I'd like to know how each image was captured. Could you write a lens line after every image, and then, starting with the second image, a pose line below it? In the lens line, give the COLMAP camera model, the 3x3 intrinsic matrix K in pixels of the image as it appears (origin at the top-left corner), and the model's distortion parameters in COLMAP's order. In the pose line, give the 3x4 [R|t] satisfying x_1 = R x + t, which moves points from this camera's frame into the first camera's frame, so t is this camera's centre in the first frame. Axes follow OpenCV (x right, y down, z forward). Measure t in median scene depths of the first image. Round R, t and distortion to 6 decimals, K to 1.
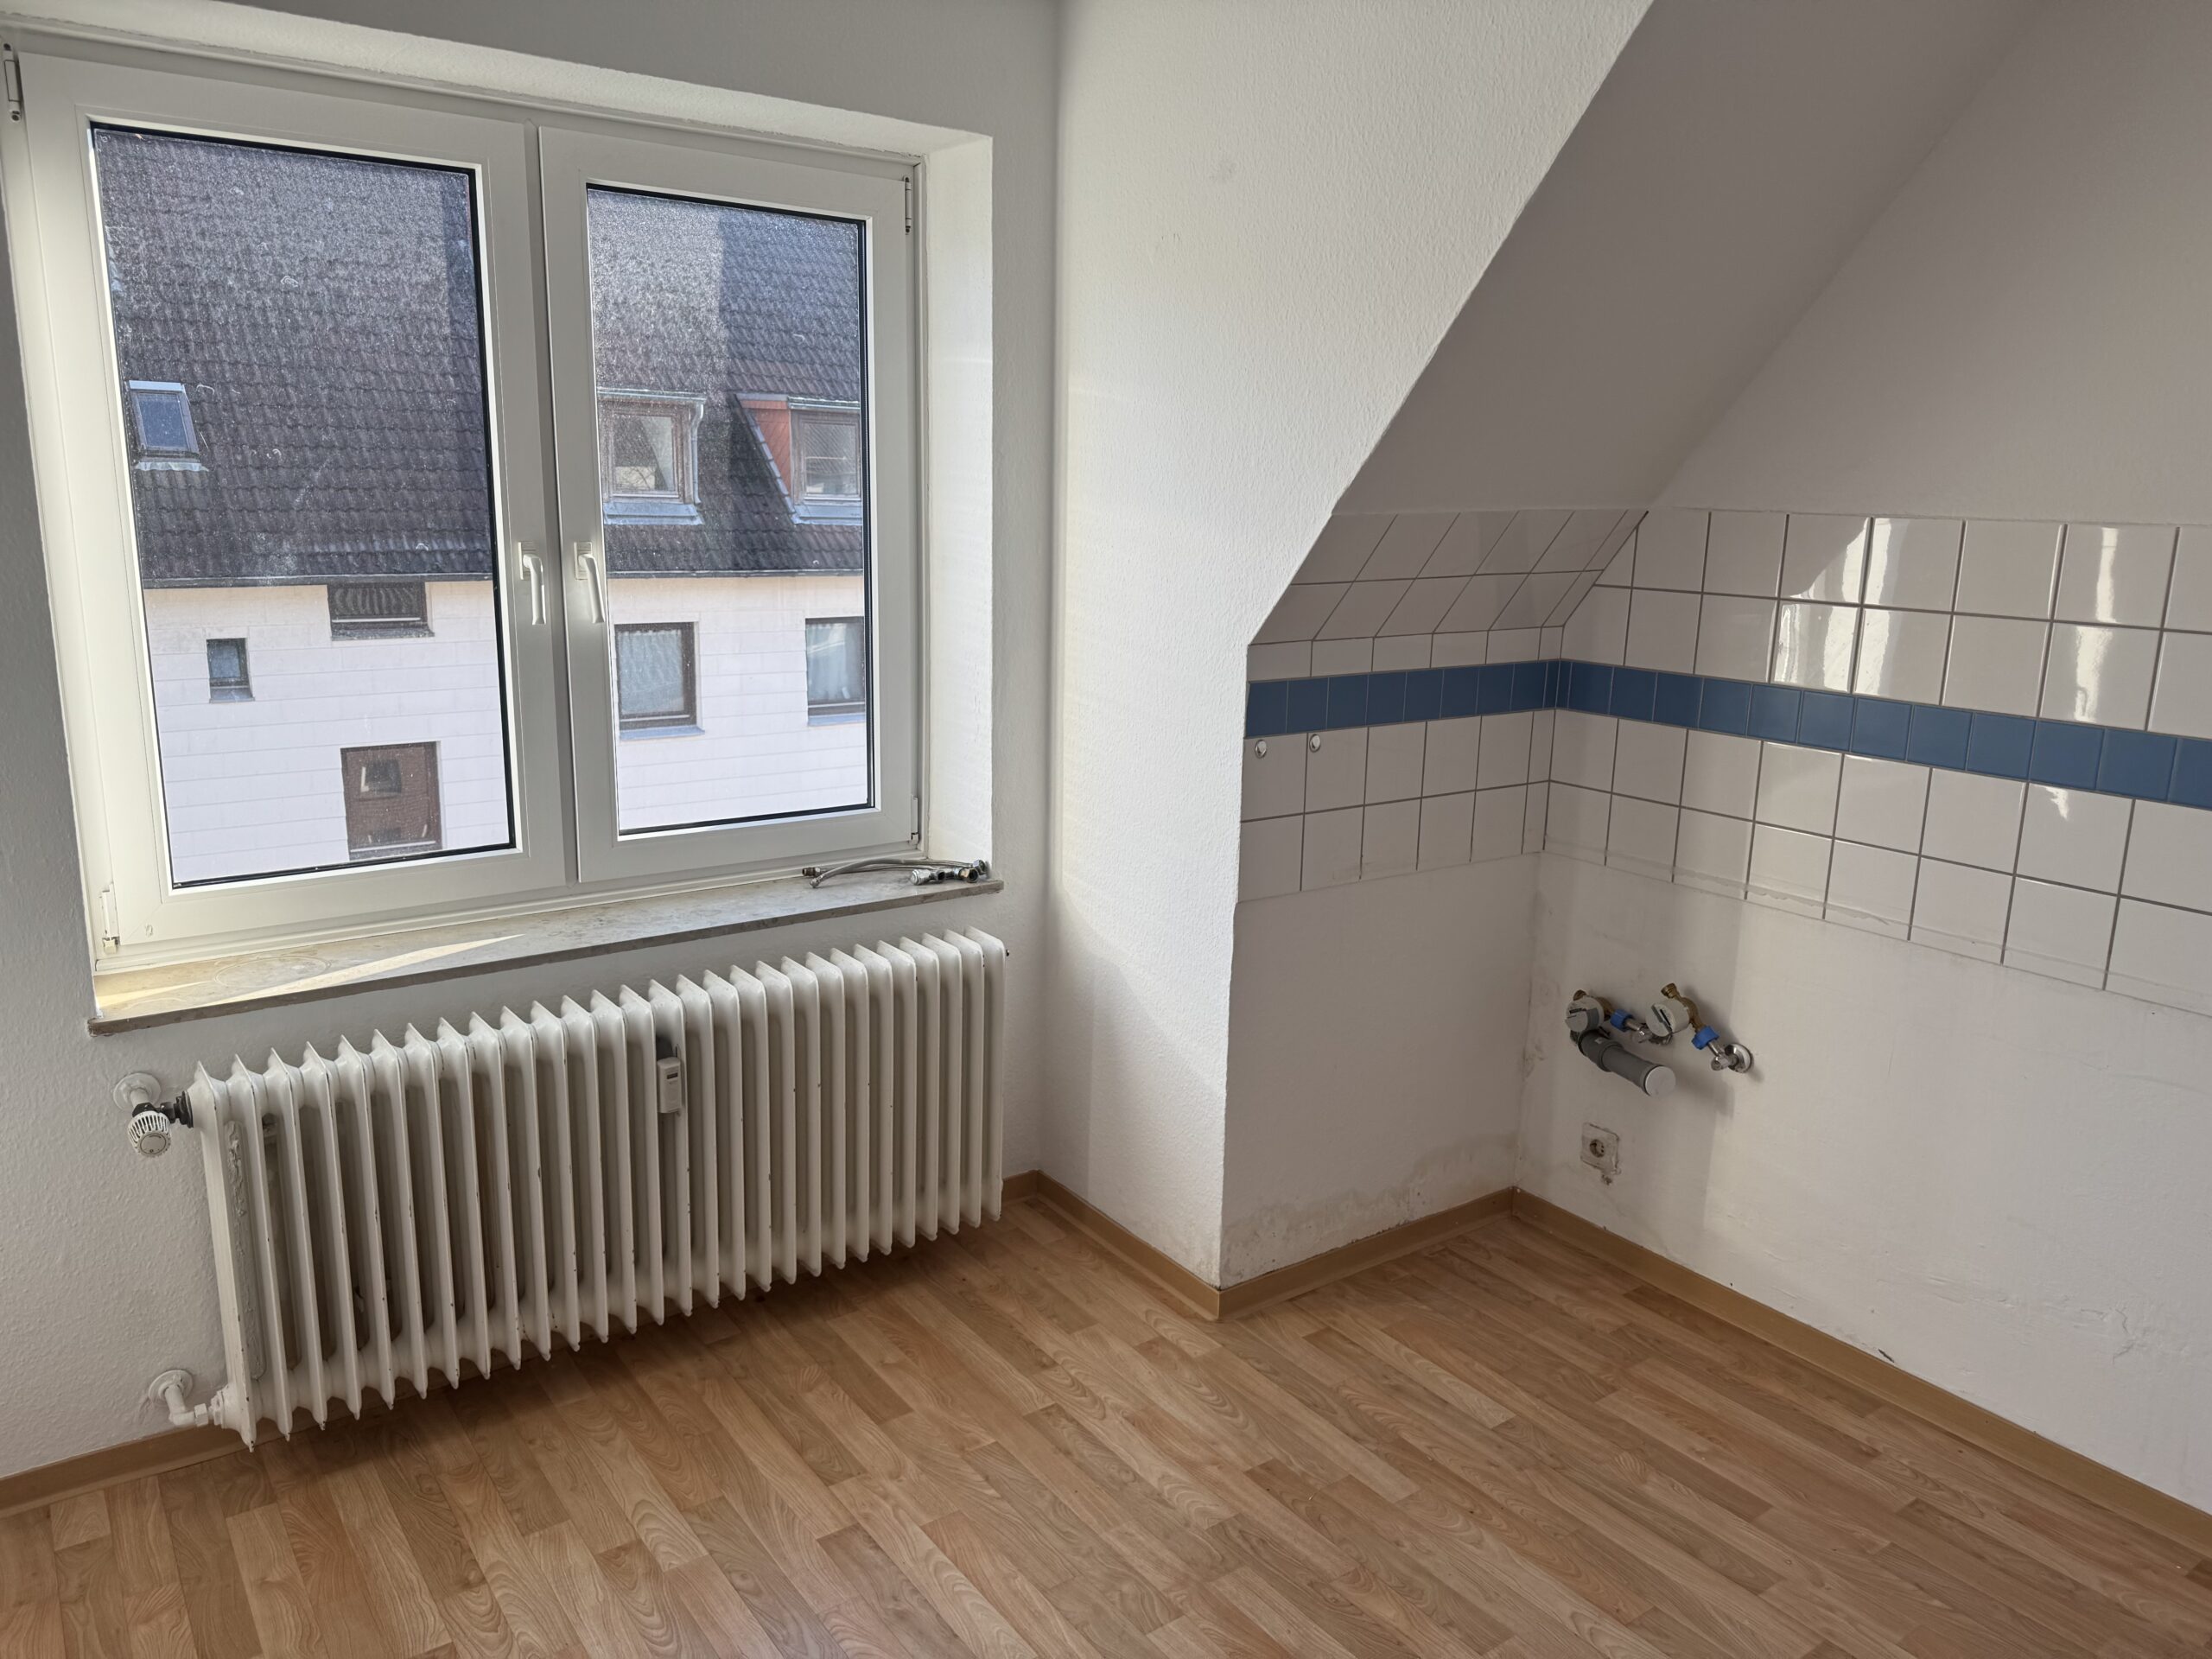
lens RADIAL K [[1571.5, 0, 1130.6], [0, 1571.5, 824.9], [0, 0, 1]] dist [0.005340, -0.005879]
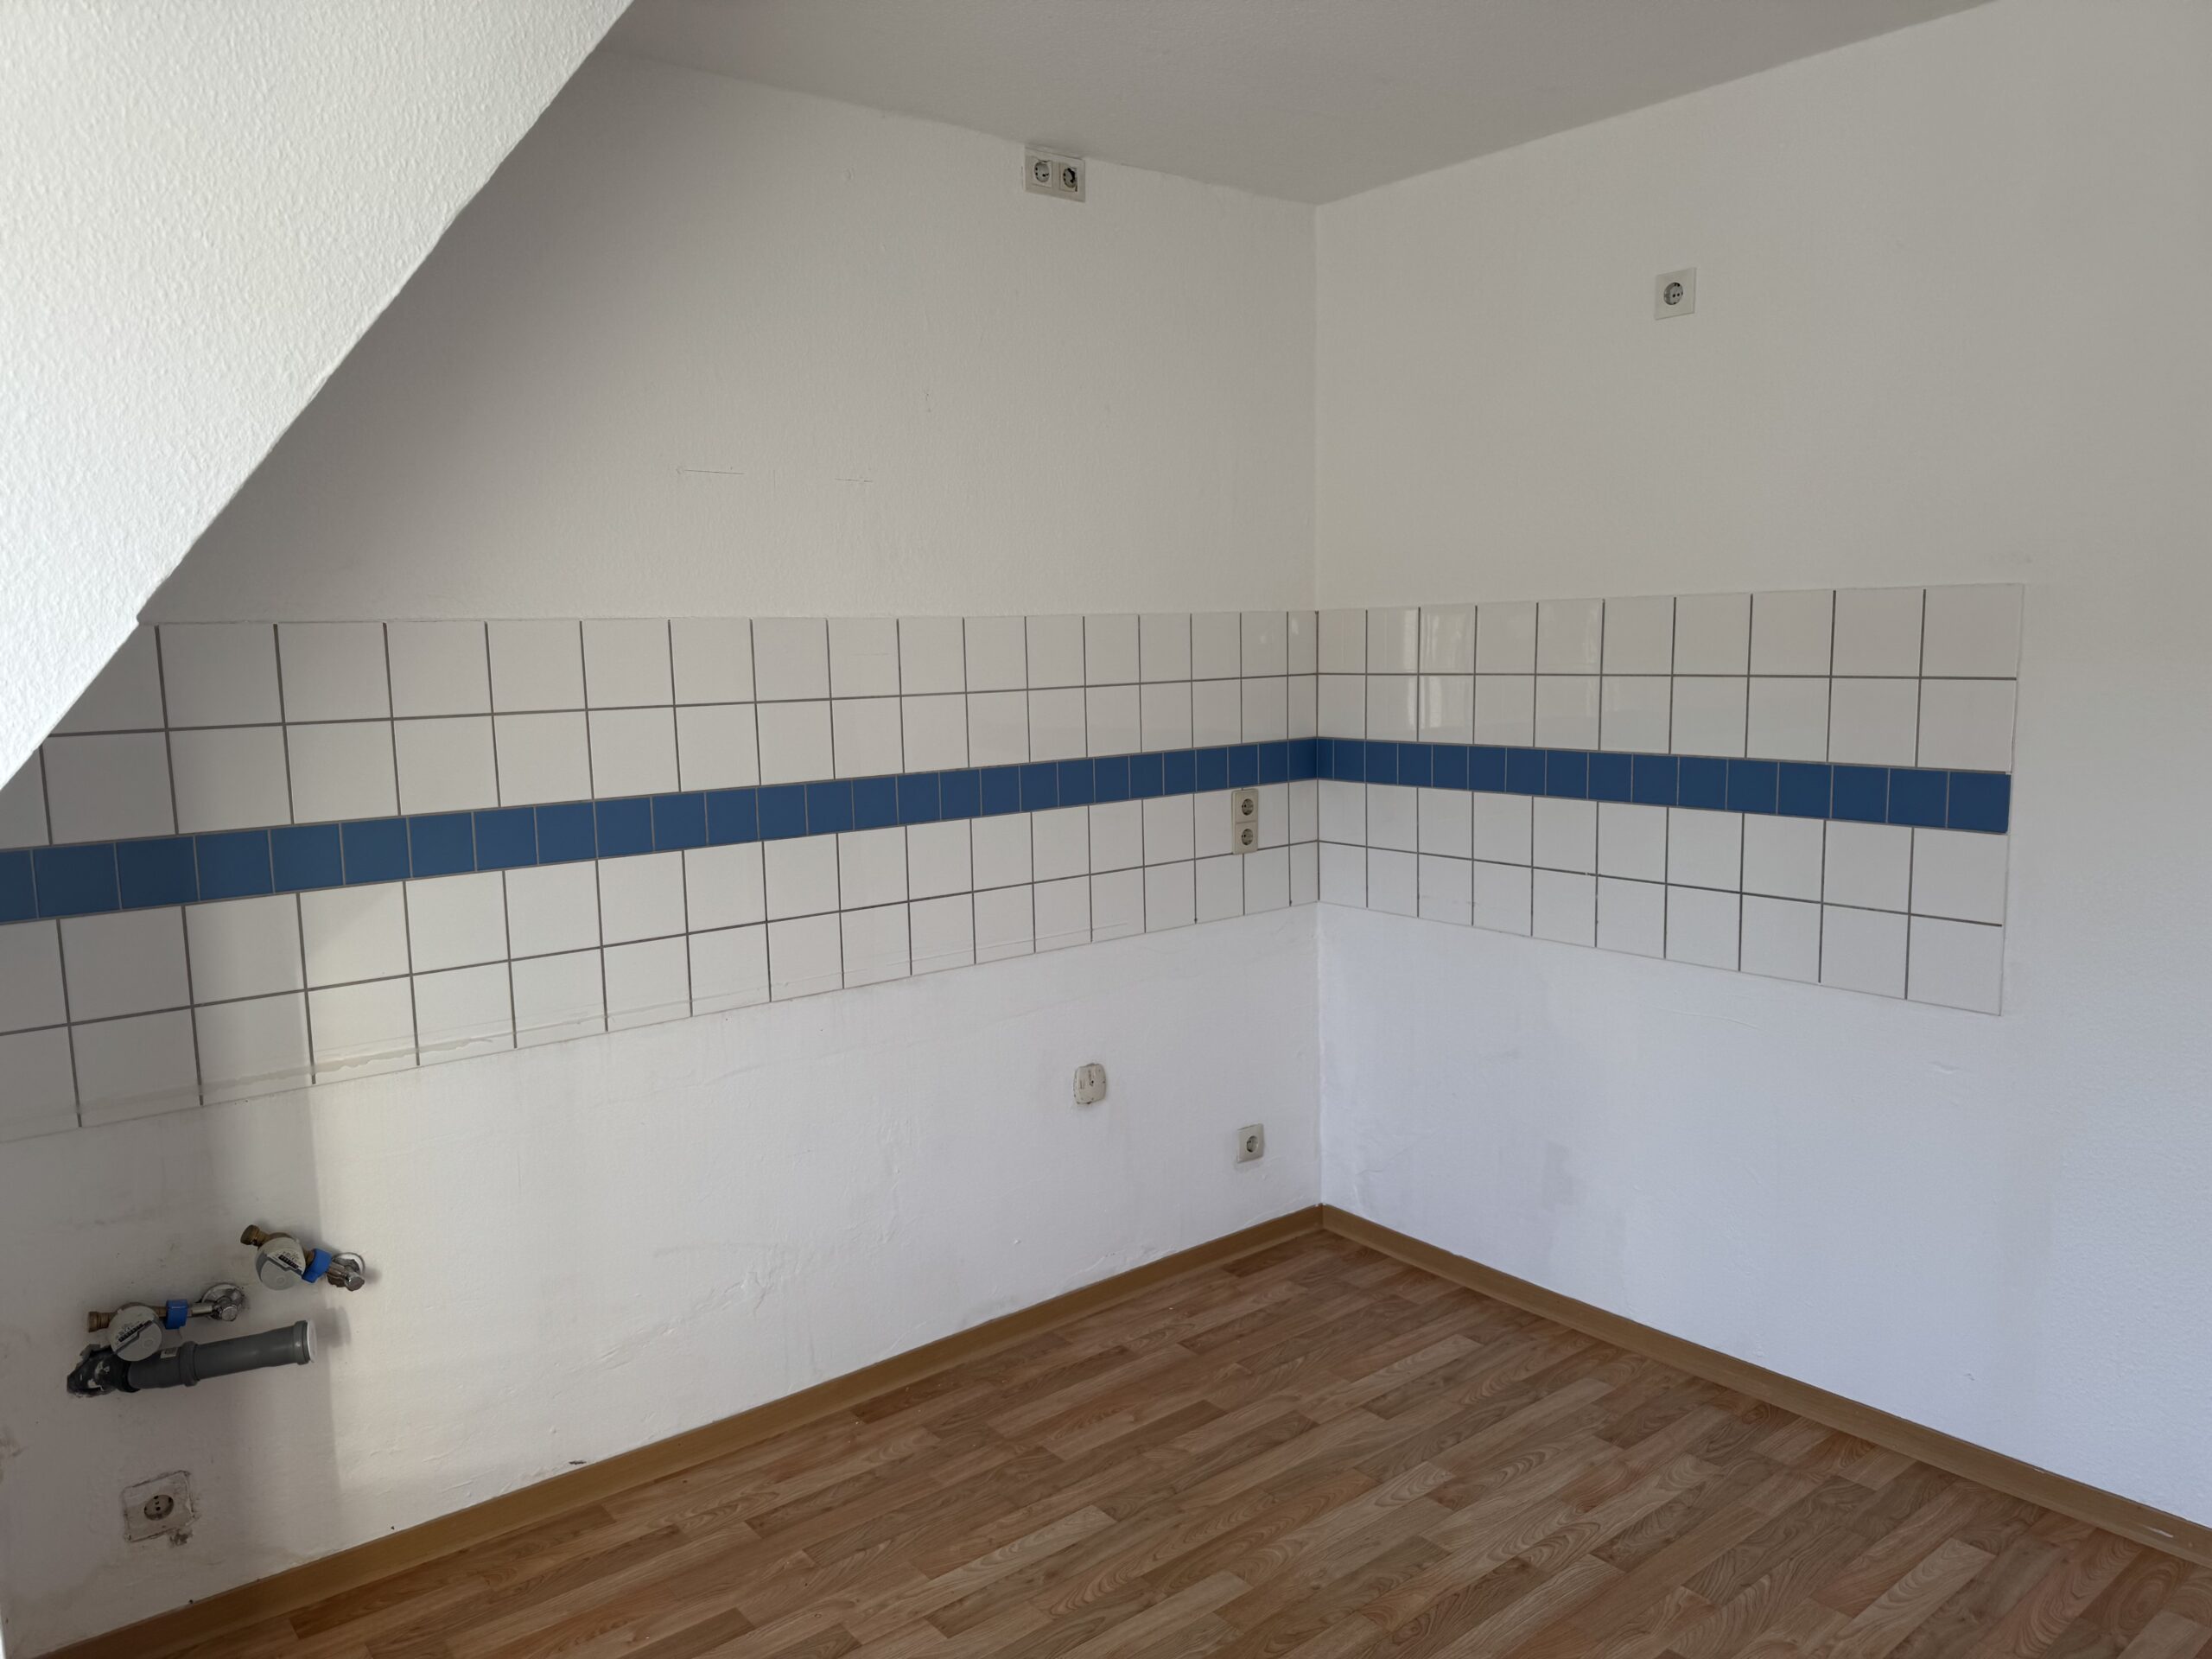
lens RADIAL K [[1571.5, 0, 1130.6], [0, 1571.5, 824.9], [0, 0, 1]] dist [0.005340, -0.005879]
pose [[-0.061443, -0.157561, 0.985596, -0.498989], [0.217696, 0.961573, 0.167292, -0.149879], [-0.974081, 0.224839, -0.024781, 0.671216]]
